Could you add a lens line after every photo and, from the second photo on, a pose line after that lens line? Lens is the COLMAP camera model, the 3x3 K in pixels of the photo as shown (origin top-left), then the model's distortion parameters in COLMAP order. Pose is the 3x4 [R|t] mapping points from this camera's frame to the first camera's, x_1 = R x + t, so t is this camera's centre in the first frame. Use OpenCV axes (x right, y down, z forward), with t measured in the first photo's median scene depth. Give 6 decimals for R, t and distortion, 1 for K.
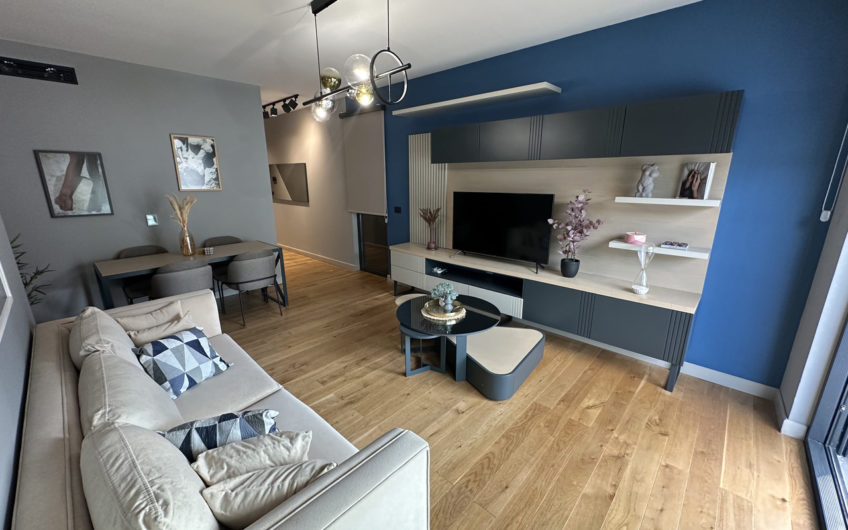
lens RADIAL K [[342.0, 0, 423.5], [0, 342.0, 265.8], [0, 0, 1]] dist [0.000102, 0.000396]
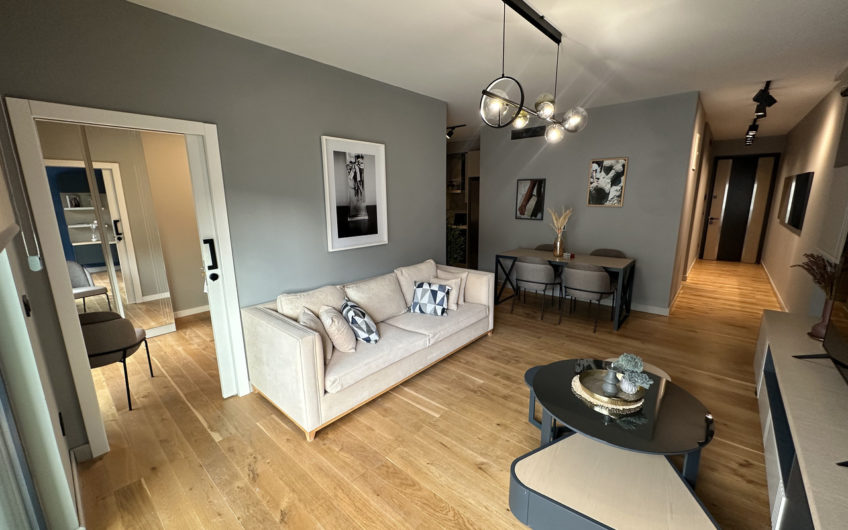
lens RADIAL K [[342.0, 0, 422.9], [0, 342.0, 267.2], [0, 0, 1]] dist [0.000102, 0.000396]
pose [[0.022496, 0.209653, -0.977517, 0.614350], [-0.244586, 0.949206, 0.197952, -0.135687], [0.969367, 0.234634, 0.072632, 0.492802]]
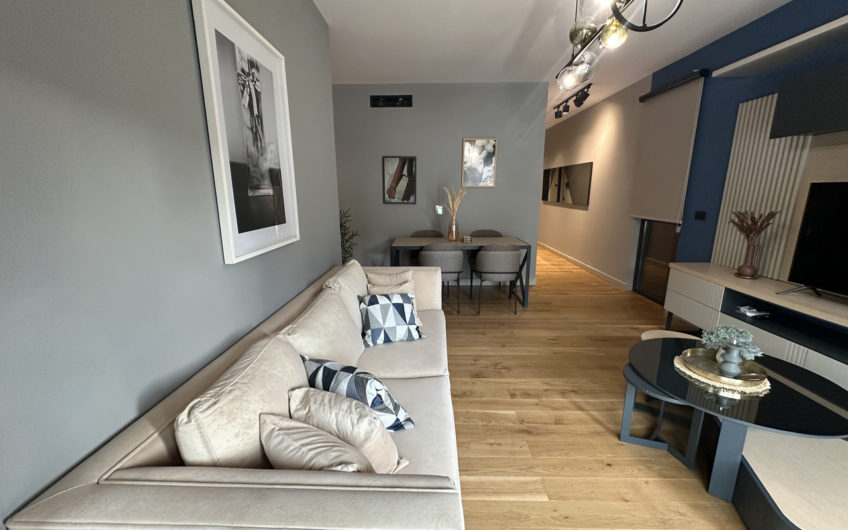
lens RADIAL K [[342.0, 0, 422.6], [0, 342.0, 265.7], [0, 0, 1]] dist [0.000102, 0.000396]
pose [[0.663305, 0.162346, -0.730527, 0.111941], [-0.188982, 0.980884, 0.046391, 0.018648], [0.724094, 0.107285, 0.681306, 0.172400]]
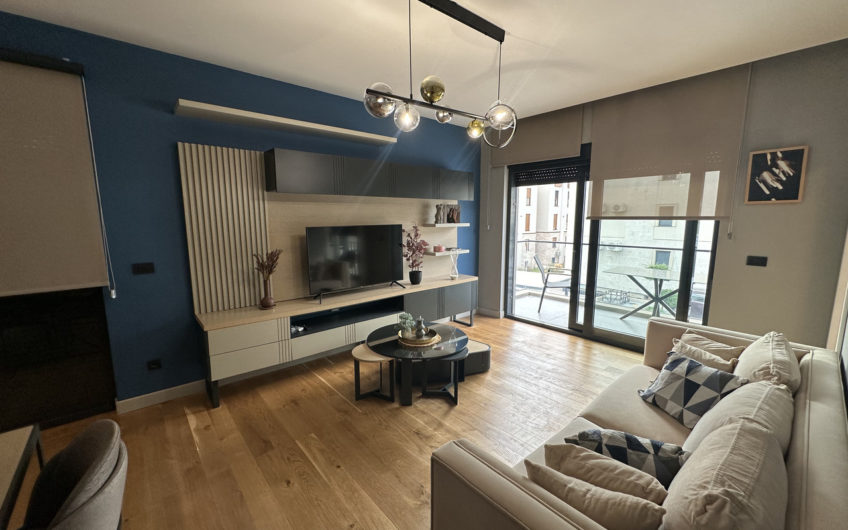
lens RADIAL K [[342.0, 0, 423.1], [0, 342.0, 265.3], [0, 0, 1]] dist [0.000102, 0.000396]
pose [[0.091982, -0.137517, 0.986219, -0.827128], [0.255205, 0.960593, 0.110141, -0.167534], [-0.962502, 0.241557, 0.123452, 0.735942]]
